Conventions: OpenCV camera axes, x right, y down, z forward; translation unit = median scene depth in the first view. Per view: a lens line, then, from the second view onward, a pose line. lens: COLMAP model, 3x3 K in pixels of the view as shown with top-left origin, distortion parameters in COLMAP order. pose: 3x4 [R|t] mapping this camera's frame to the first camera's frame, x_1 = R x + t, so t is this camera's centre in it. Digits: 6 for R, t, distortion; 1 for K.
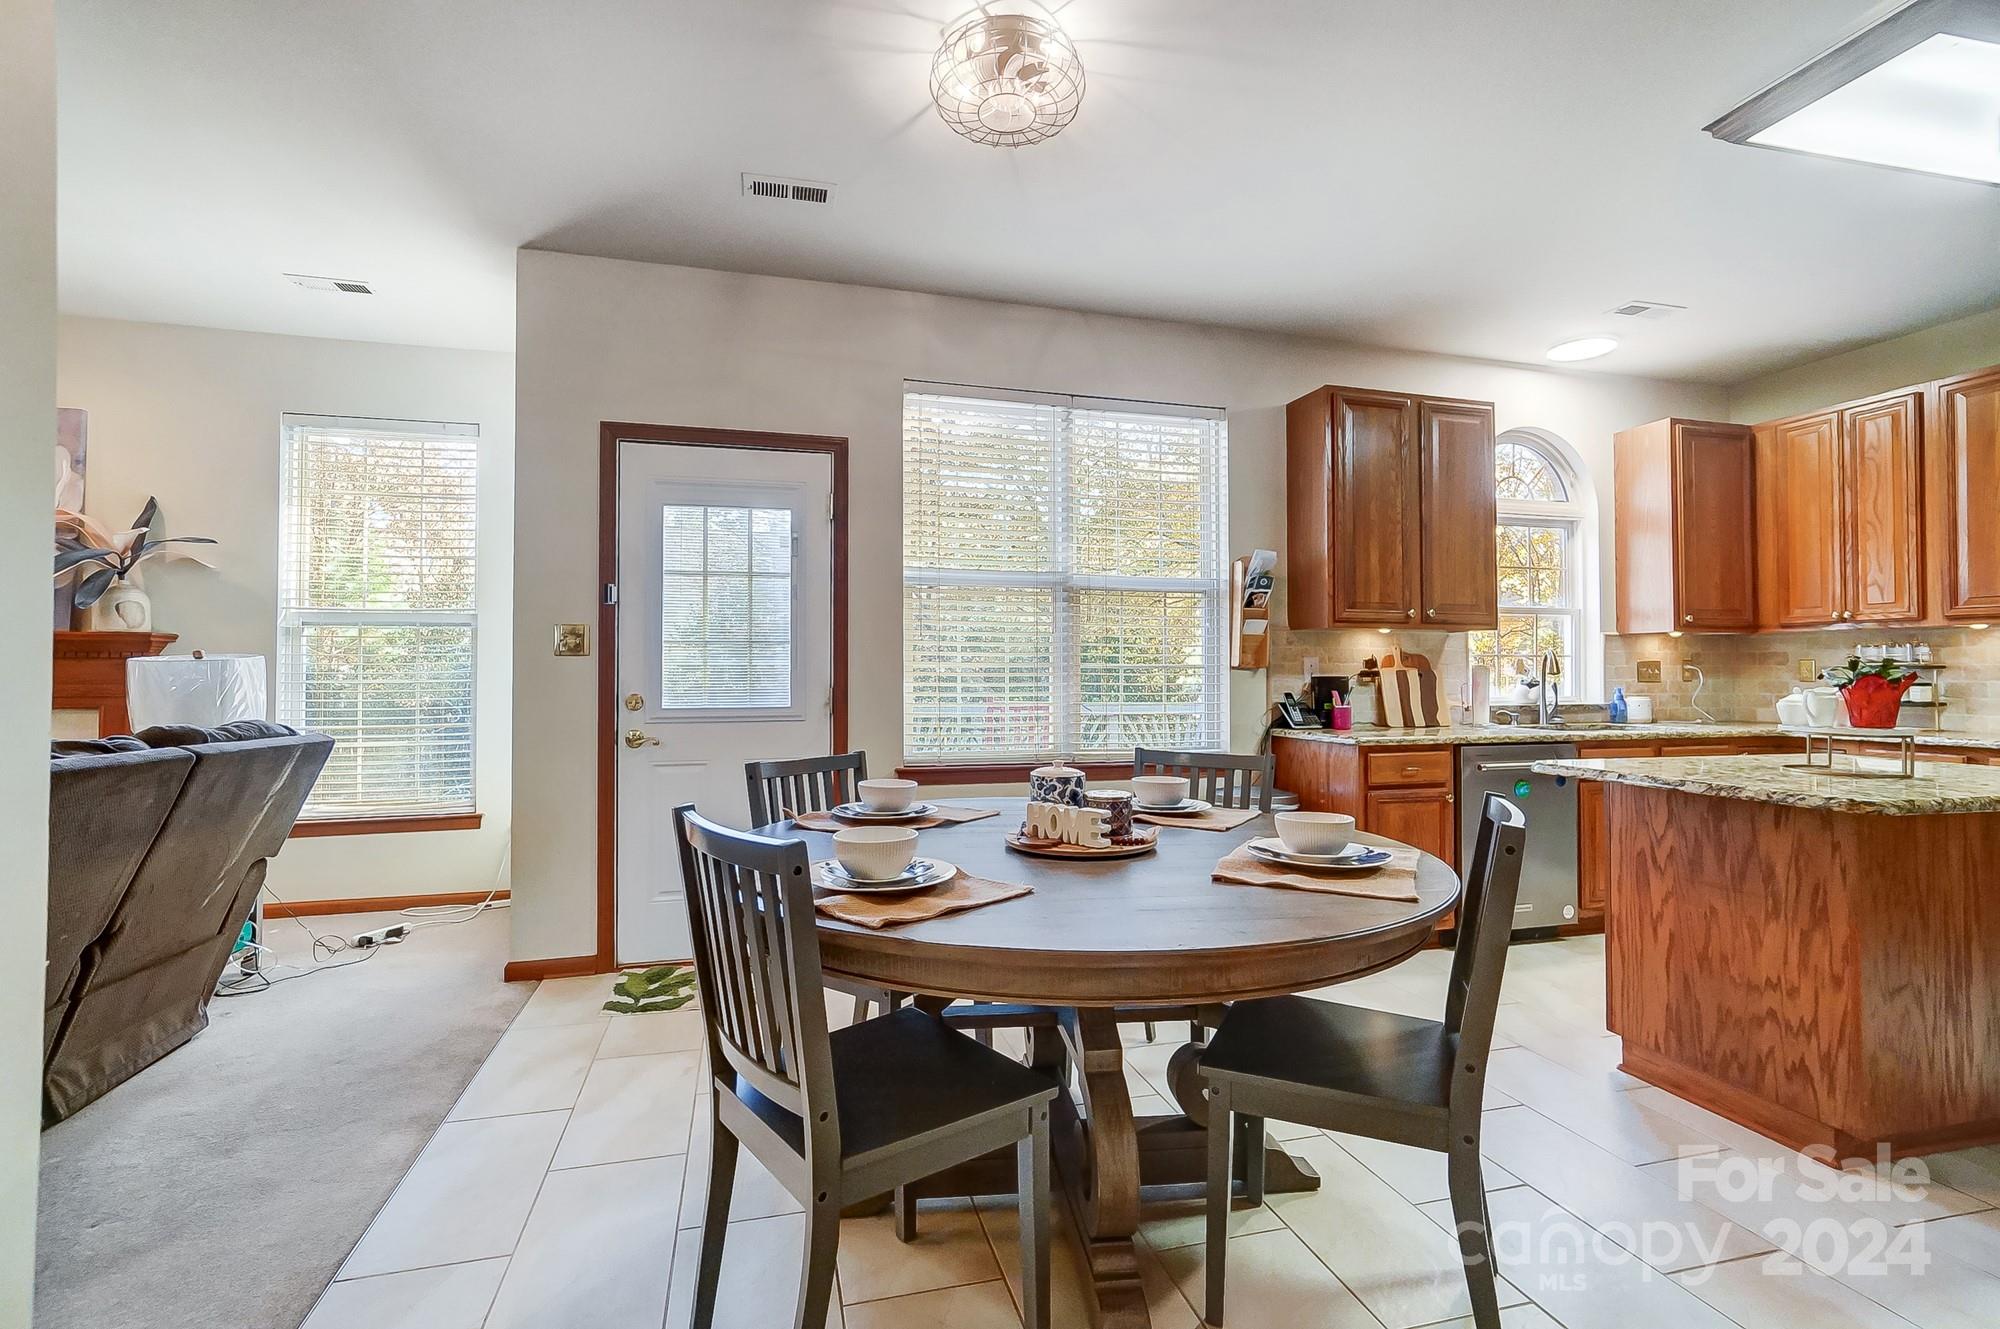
lens RADIAL K [[866.9, 0, 985.0], [0, 866.9, 654.0], [0, 0, 1]] dist [-0.018832, 0.000205]
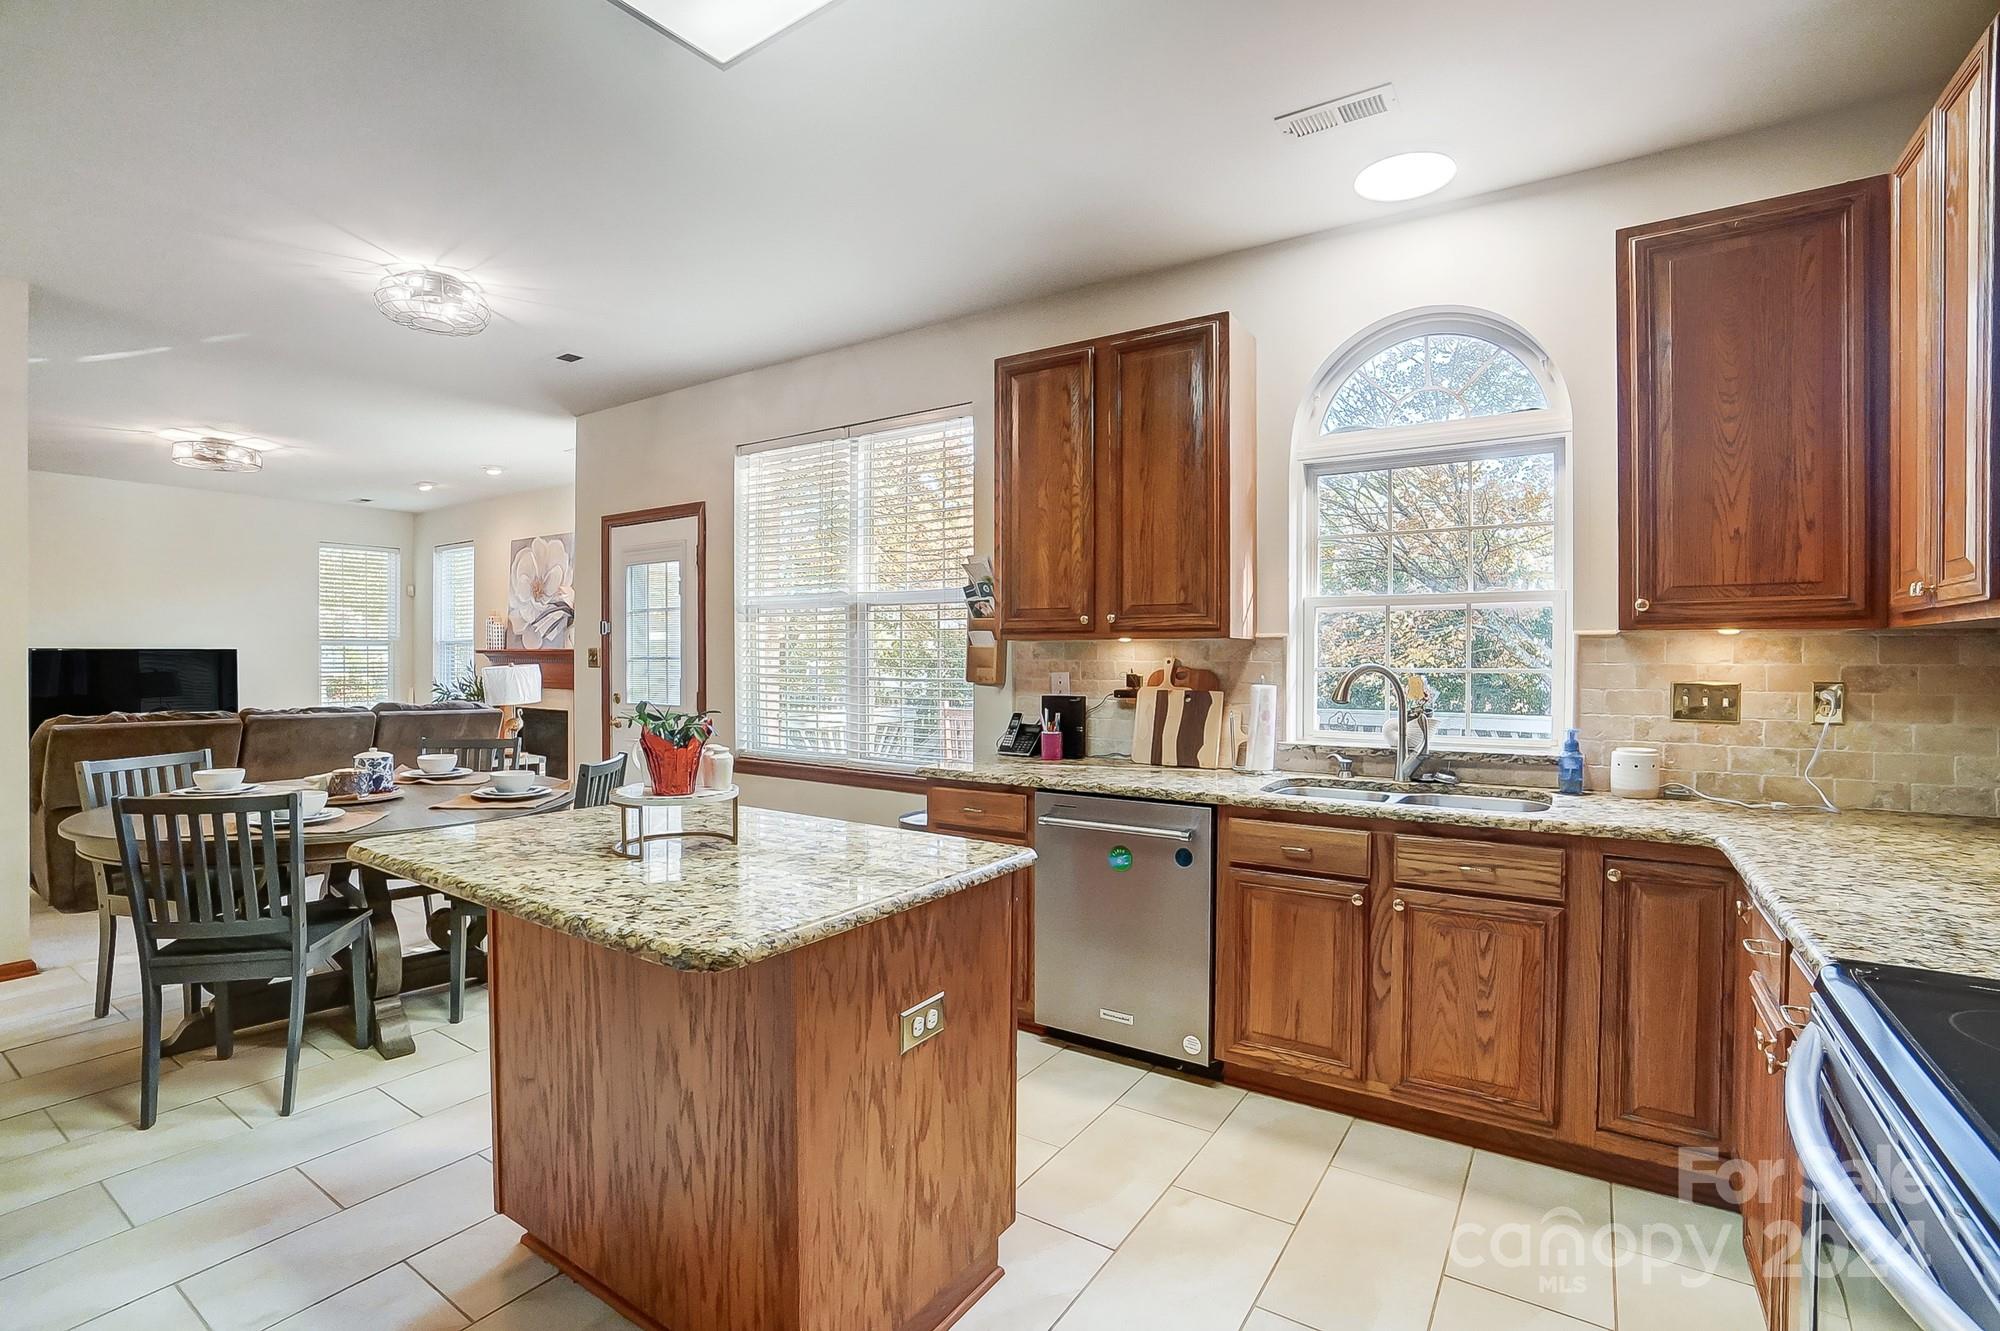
lens RADIAL K [[906.9, 0, 1000.0], [0, 906.9, 665.5], [0, 0, 1]] dist [-0.055576, -0.000014]
pose [[0.672407, 0.006817, -0.740150, 1.087887], [0.013612, 0.999675, 0.021574, -0.025139], [0.740056, -0.024582, 0.672095, 0.393960]]
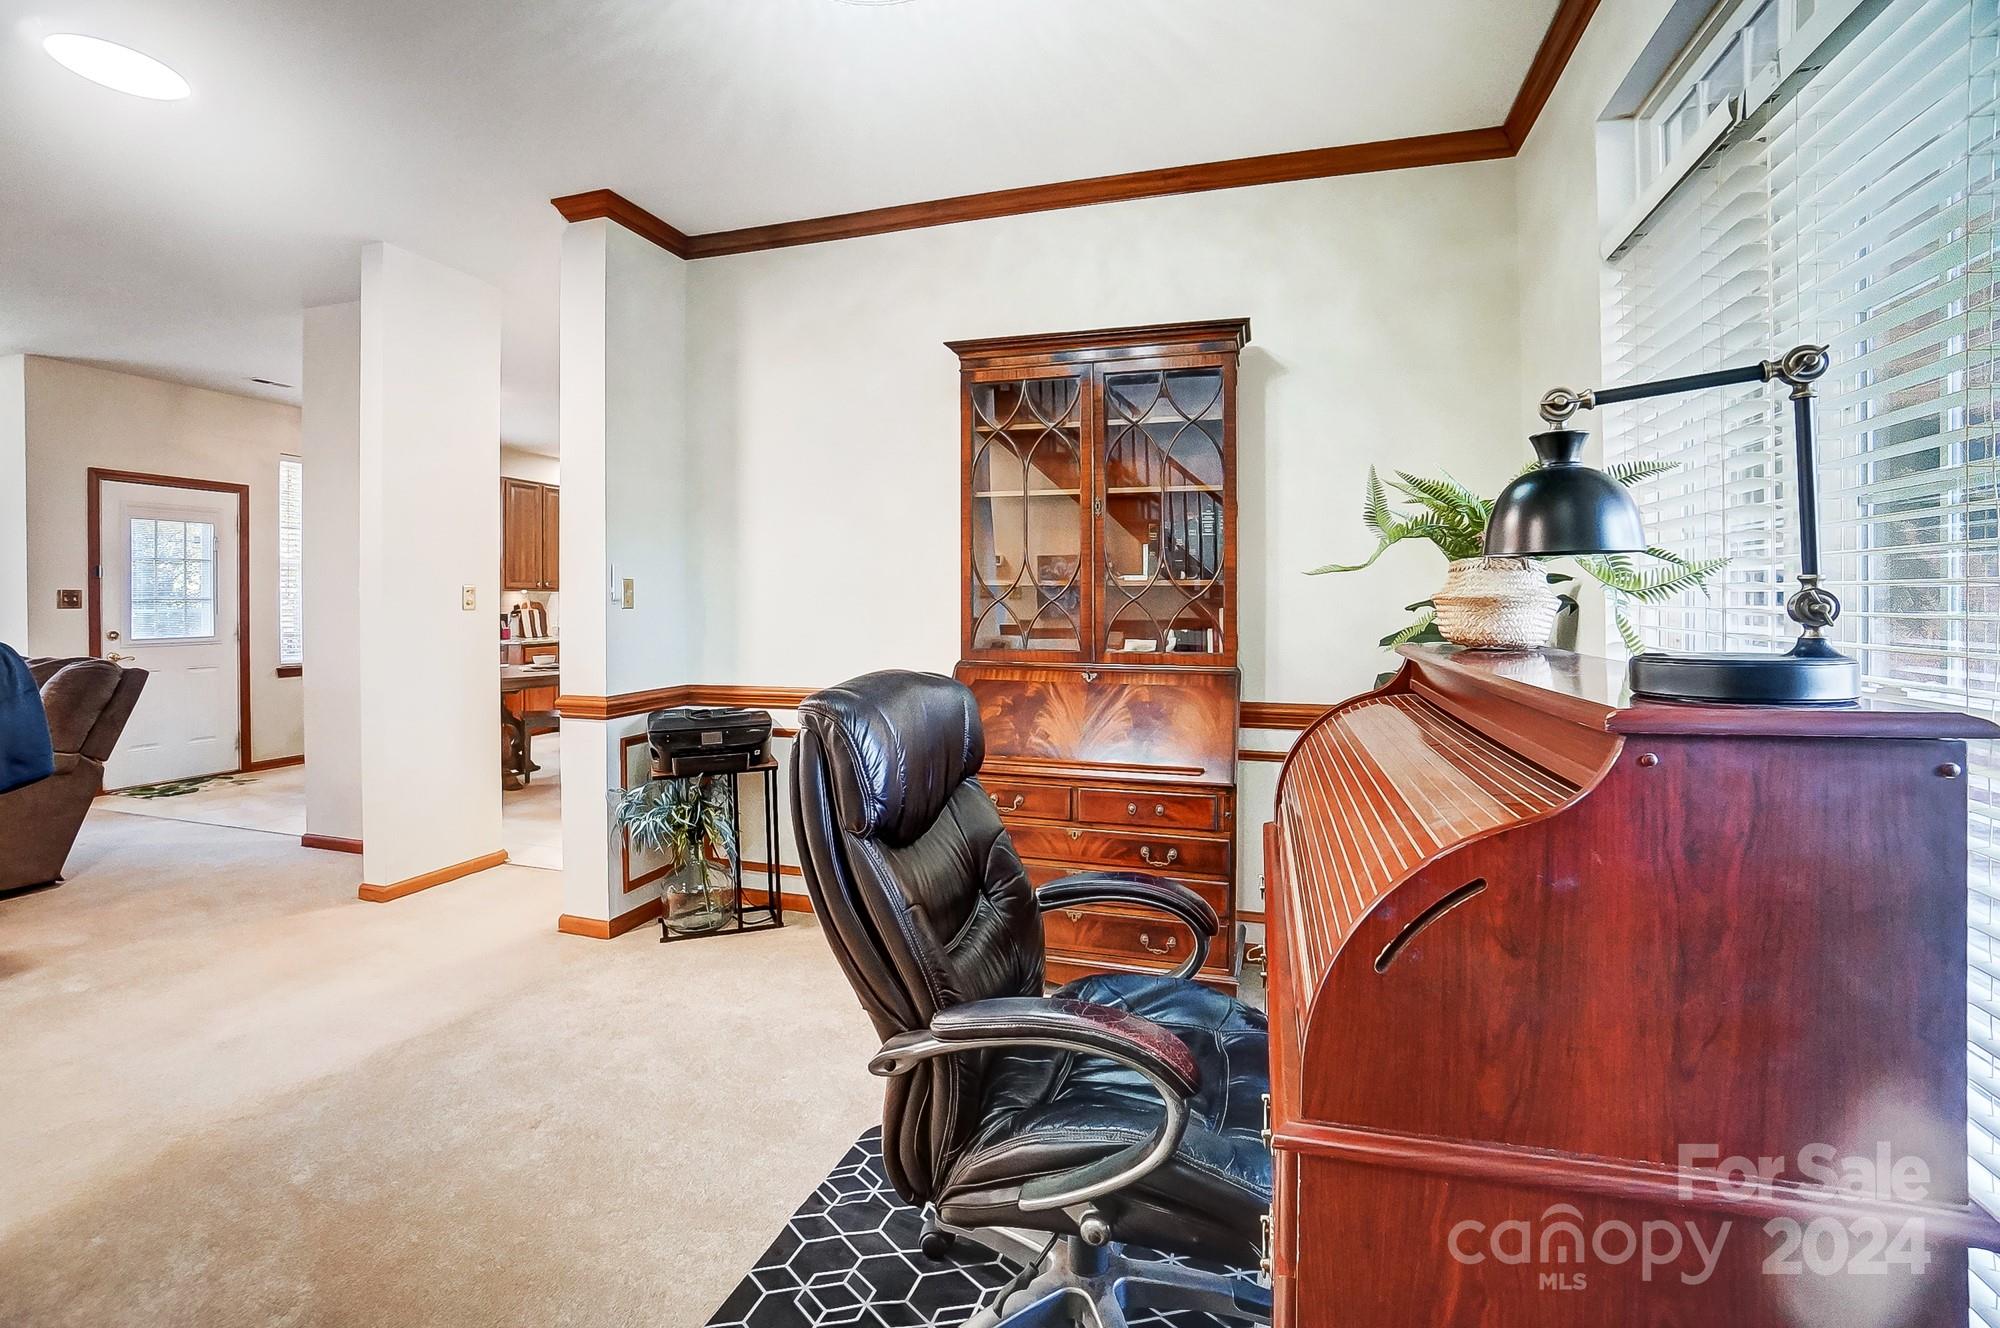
lens RADIAL K [[910.4, 0, 994.0], [0, 910.4, 596.2], [0, 0, 1]] dist [-0.001022, -0.000200]
pose [[0.519050, 0.000627, 0.854744, -0.921962], [-0.015579, 0.999841, 0.008726, -0.057607], [-0.854602, -0.017845, 0.518977, -1.242237]]
